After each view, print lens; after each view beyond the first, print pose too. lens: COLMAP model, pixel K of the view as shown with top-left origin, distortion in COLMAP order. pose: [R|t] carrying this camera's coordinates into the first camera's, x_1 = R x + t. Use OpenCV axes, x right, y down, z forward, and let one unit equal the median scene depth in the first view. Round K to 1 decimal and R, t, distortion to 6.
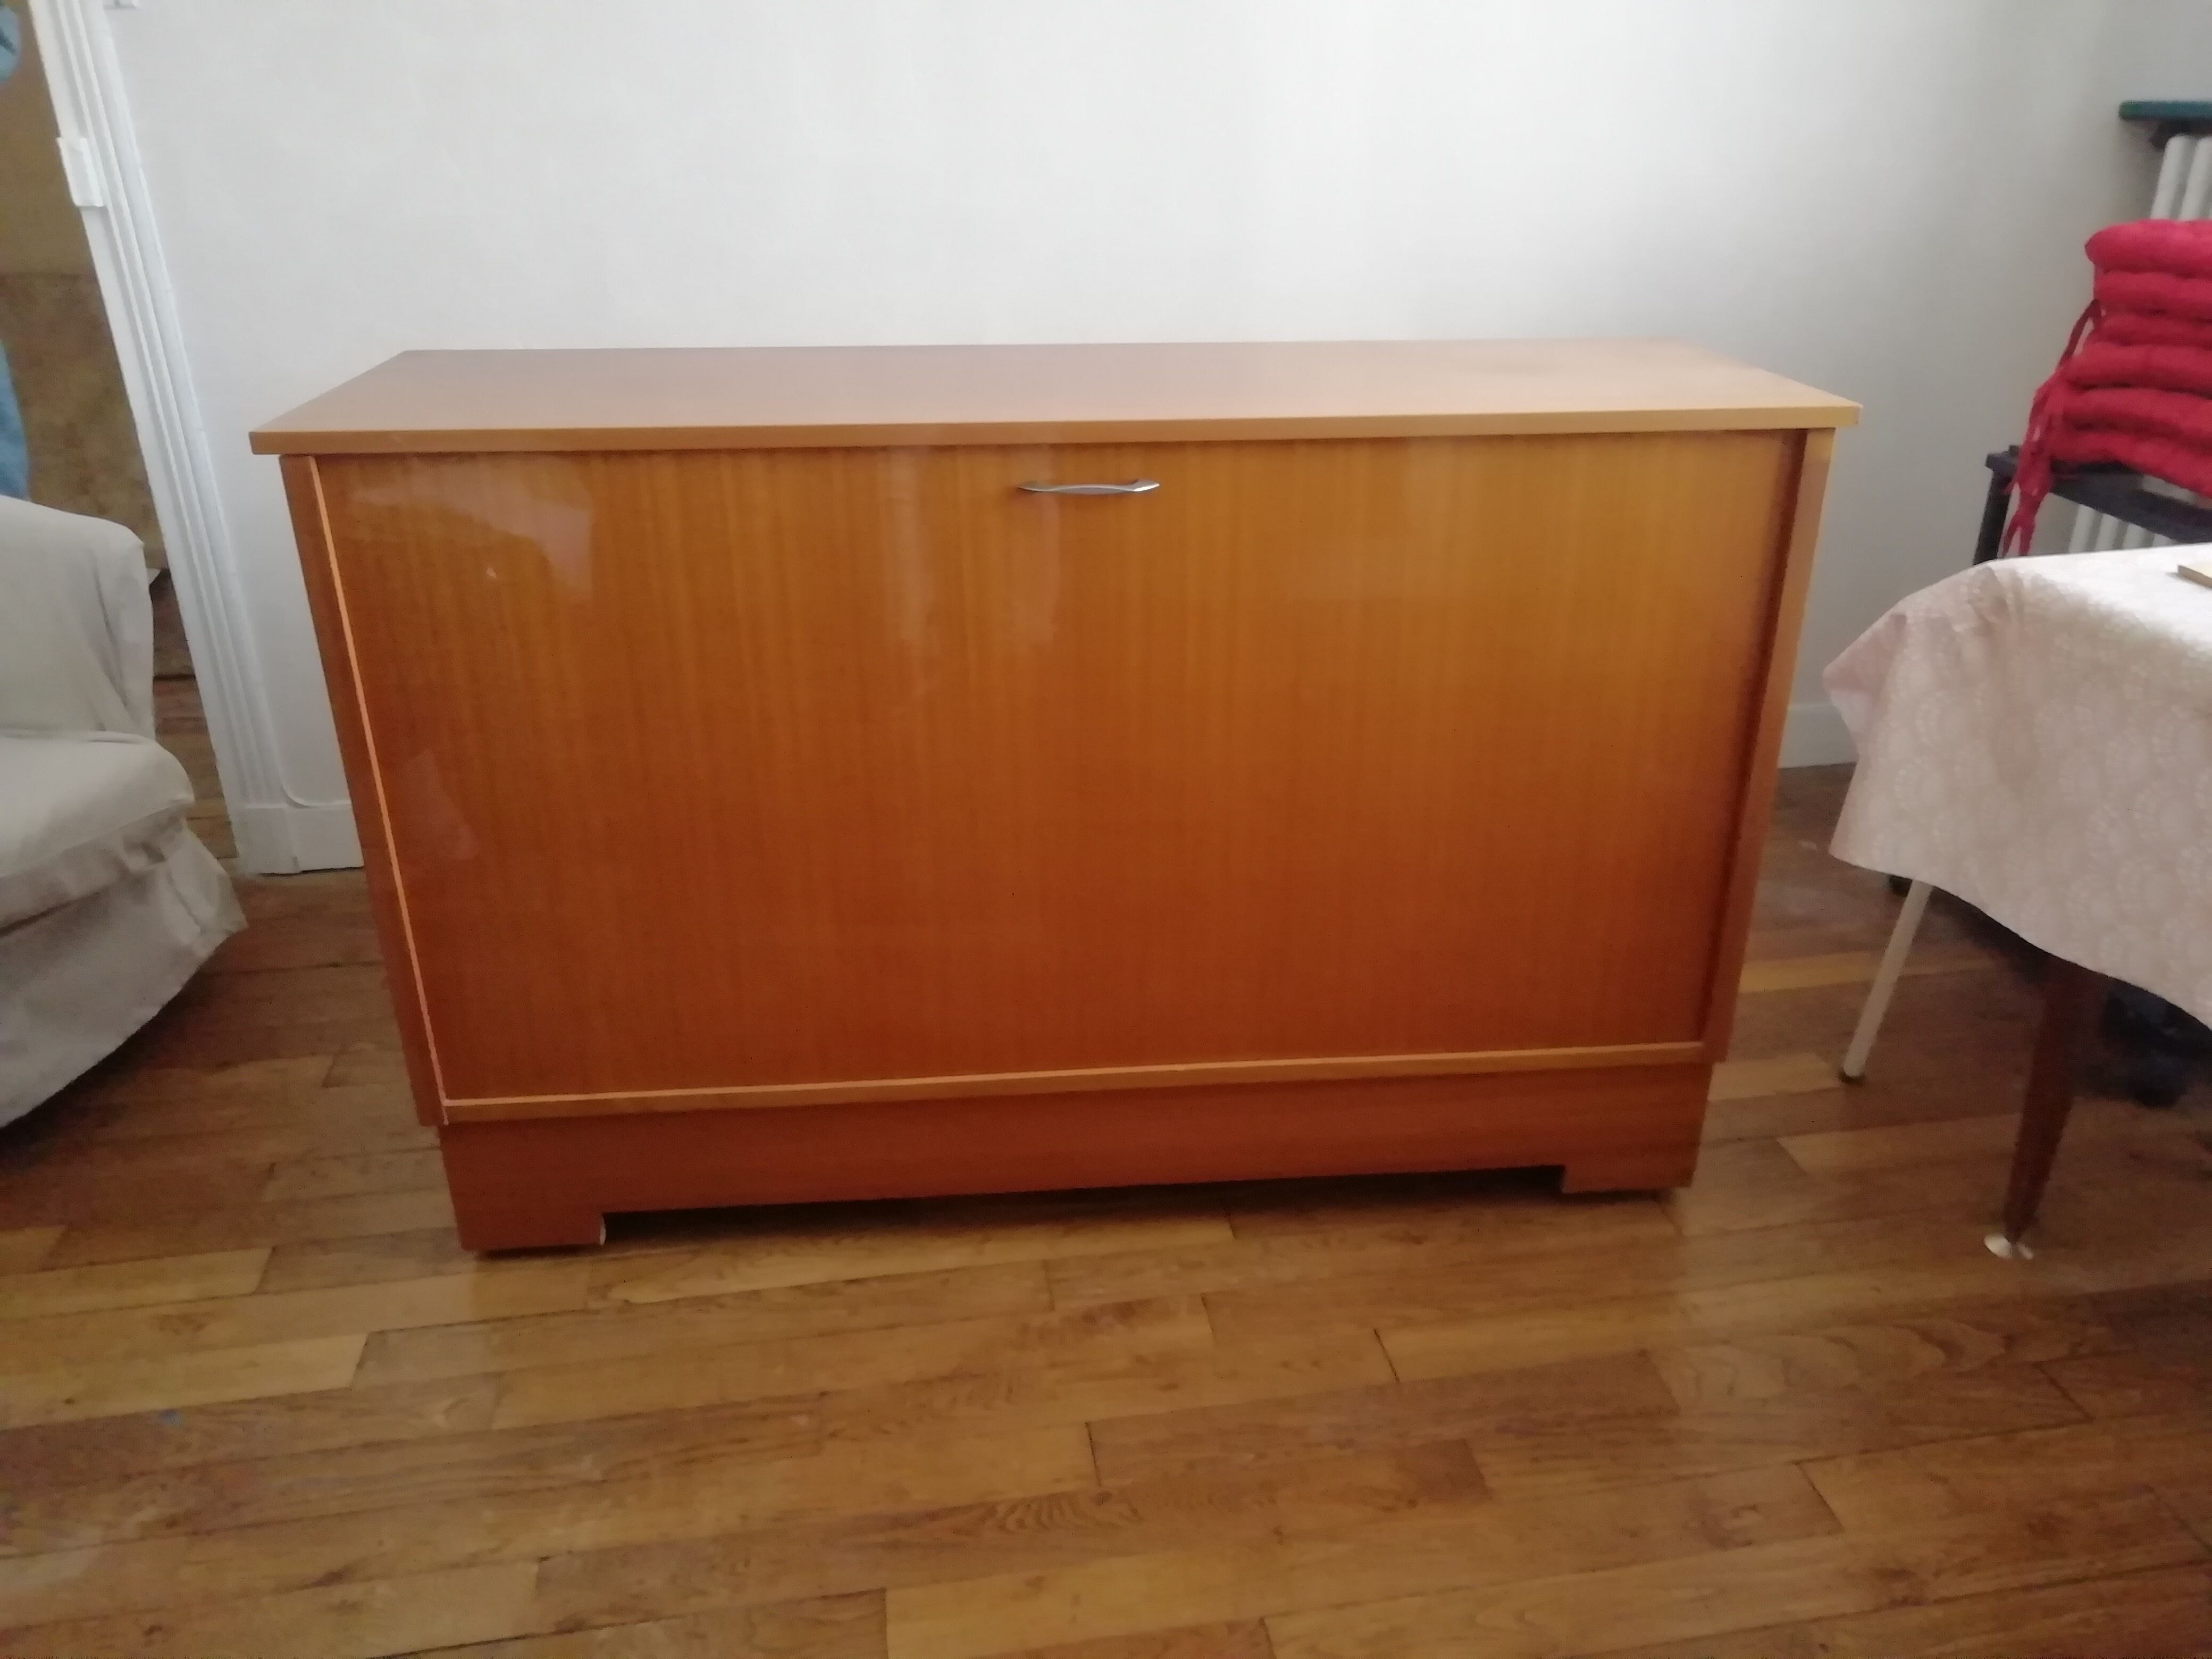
lens RADIAL K [[1676.2, 0, 1106.0], [0, 1676.2, 829.5], [0, 0, 1]] dist [-0.001080, 0.001432]
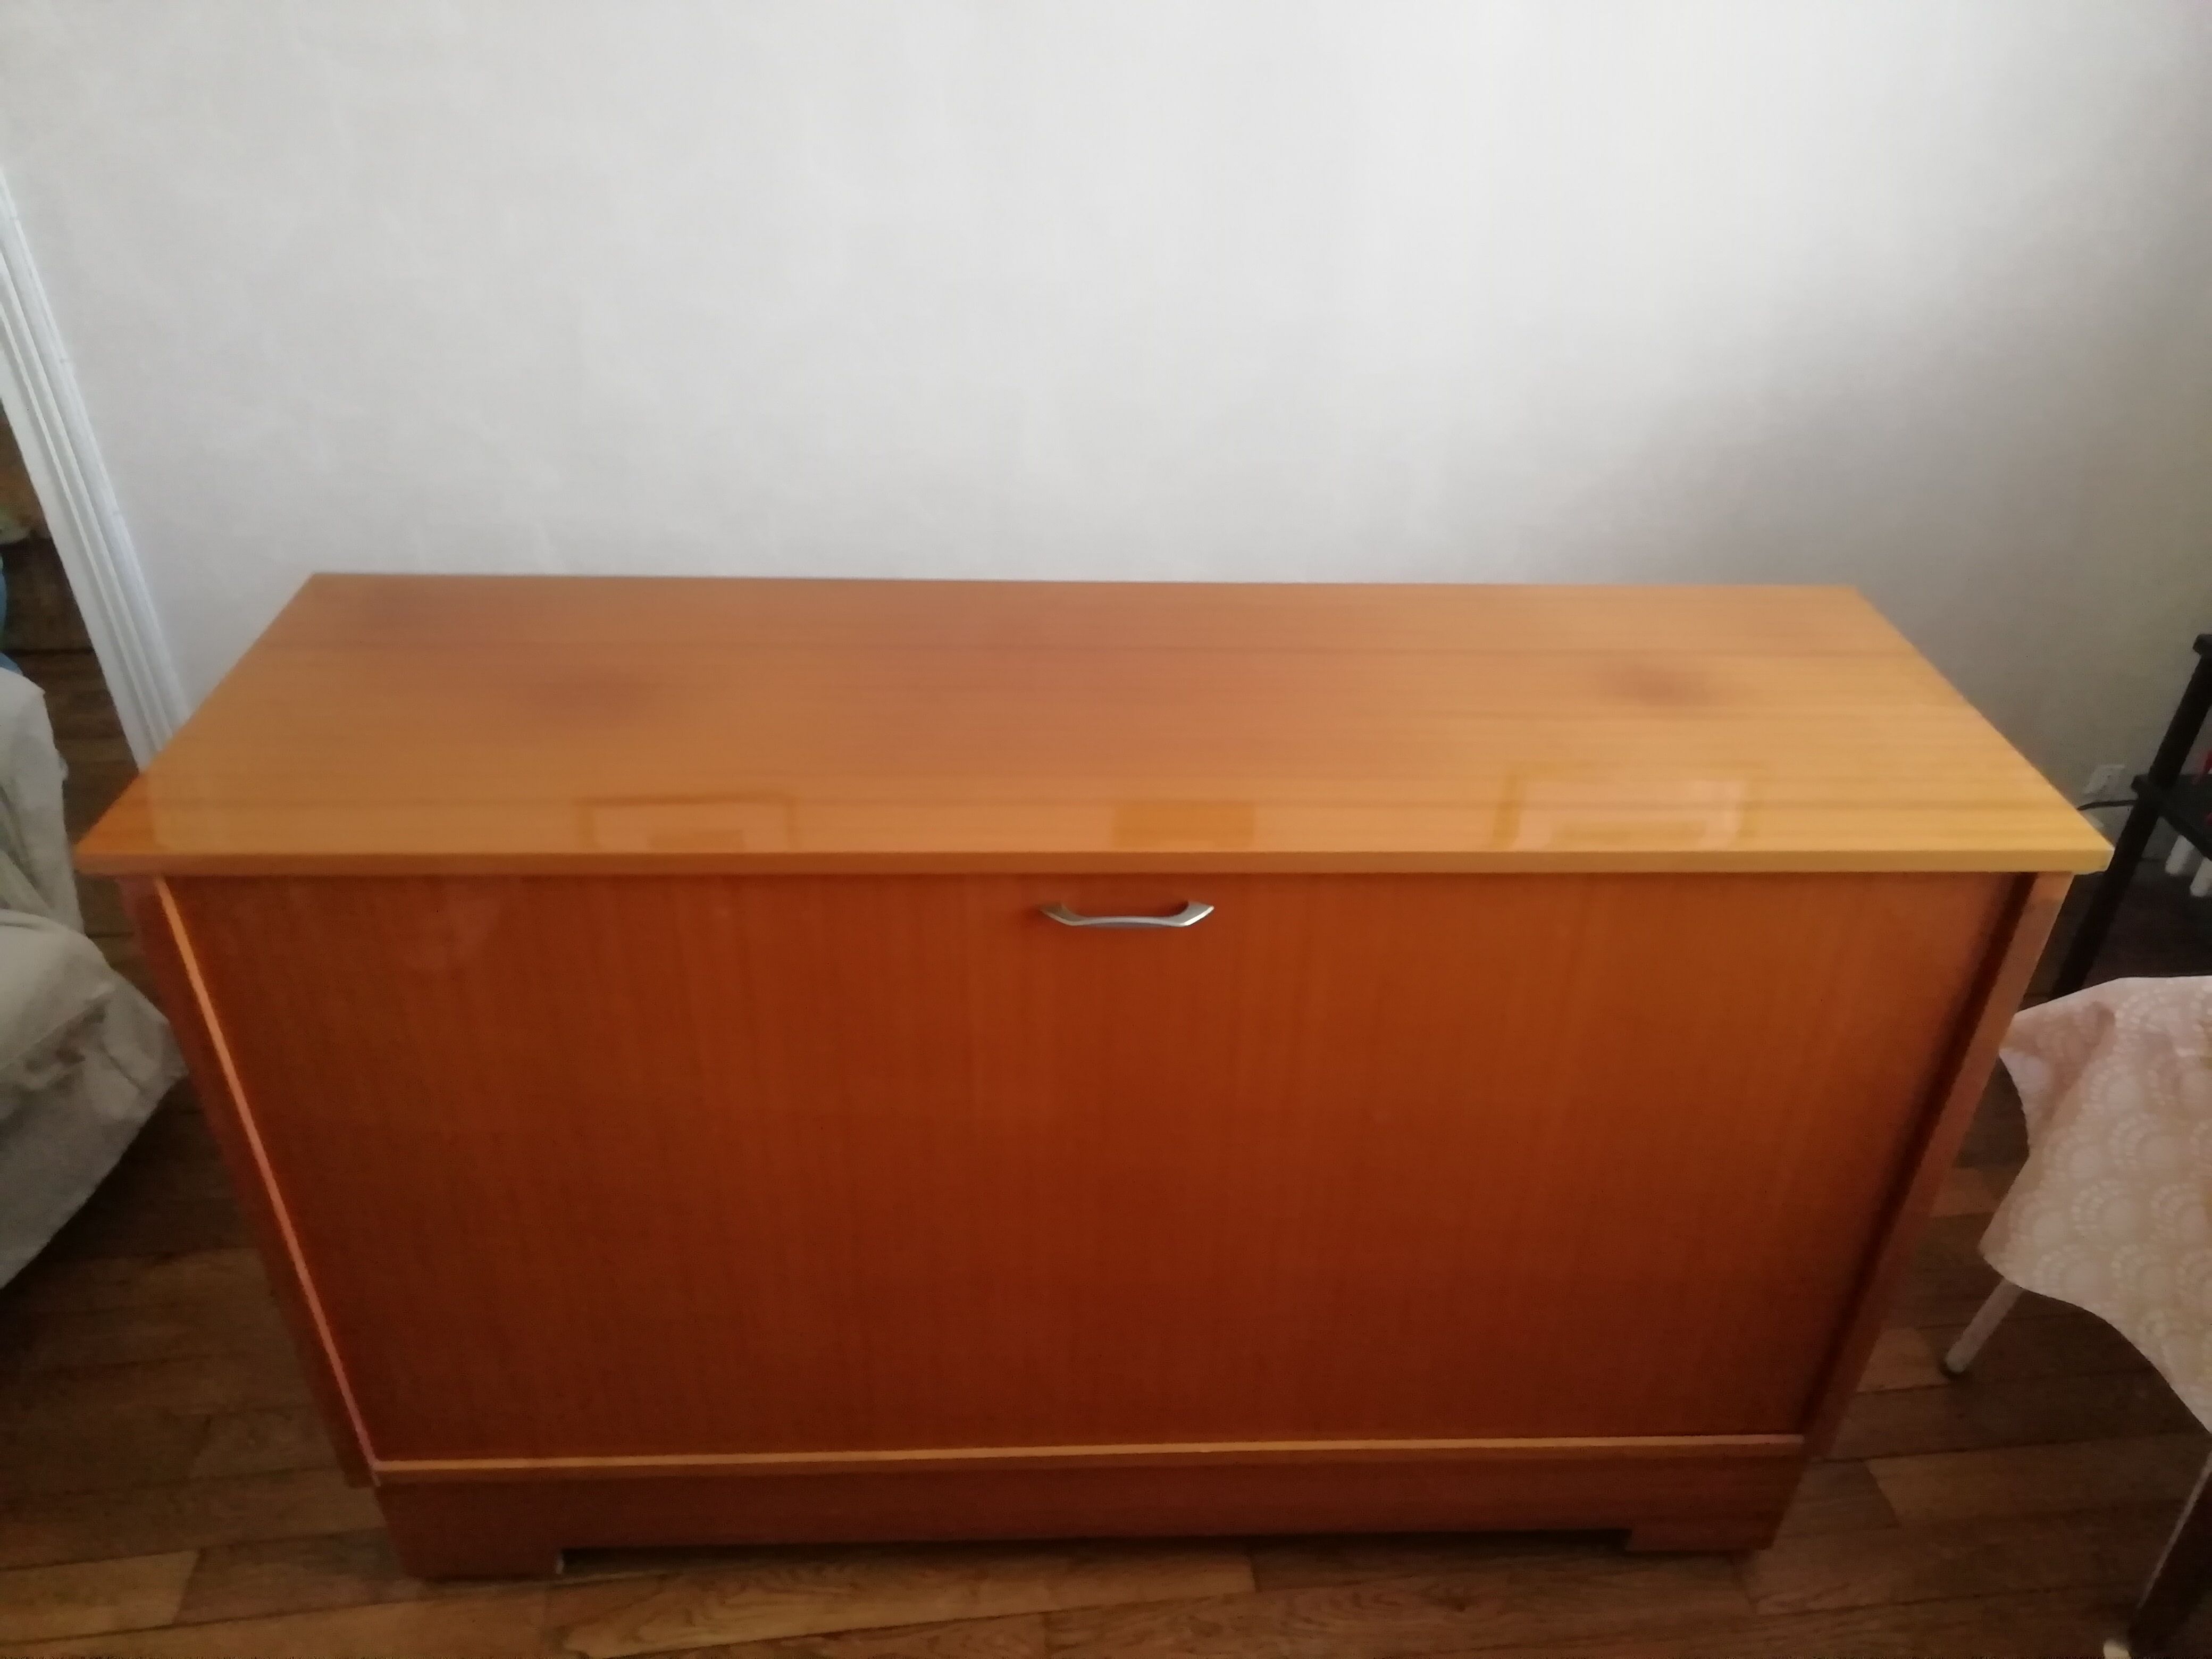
lens RADIAL K [[1654.9, 0, 1106.0], [0, 1654.9, 829.5], [0, 0, 1]] dist [0.010871, 0.007824]
pose [[0.998664, 0.047636, -0.020003, -0.005889], [-0.043941, 0.986762, 0.156110, -0.303859], [0.027174, -0.155023, 0.987537, 0.180613]]
